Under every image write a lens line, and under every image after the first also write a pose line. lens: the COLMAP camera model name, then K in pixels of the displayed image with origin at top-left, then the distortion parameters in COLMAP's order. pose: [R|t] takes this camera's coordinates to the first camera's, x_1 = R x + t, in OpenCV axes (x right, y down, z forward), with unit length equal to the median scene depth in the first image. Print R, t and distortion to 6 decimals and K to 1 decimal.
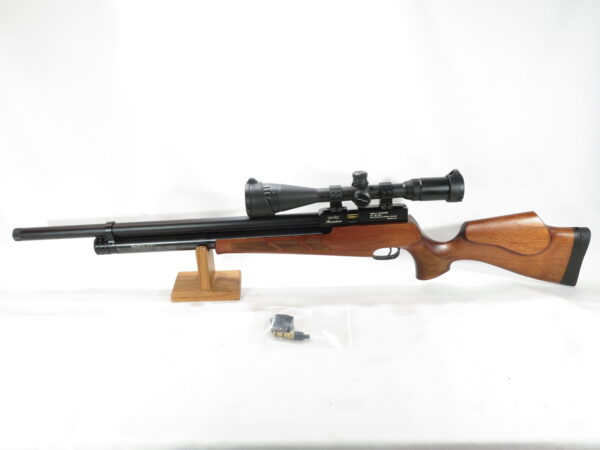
lens RADIAL K [[467.8, 0, 300.0], [0, 467.8, 225.0], [0, 0, 1]] dist [-0.000989, -0.000636]
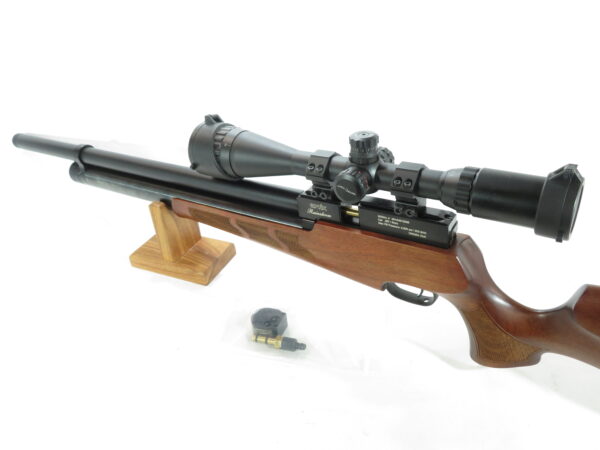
lens RADIAL K [[498.4, 0, 300.0], [0, 498.4, 225.0], [0, 0, 1]] dist [0.021877, 0.001742]
pose [[0.842721, 0.247207, -0.478236, 0.340557], [-0.156813, 0.962534, 0.221219, -0.122235], [0.515005, -0.111432, 0.849913, 0.473888]]
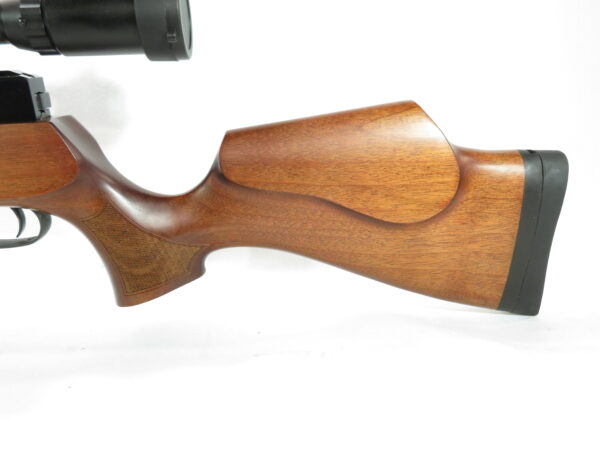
lens RADIAL K [[467.8, 0, 300.0], [0, 467.8, 225.0], [0, 0, 1]] dist [-0.000989, -0.000636]
pose [[0.996373, -0.005433, 0.084915, 0.381992], [0.015476, 0.992885, -0.118070, 0.105541], [-0.083669, 0.118955, 0.989368, 0.661366]]
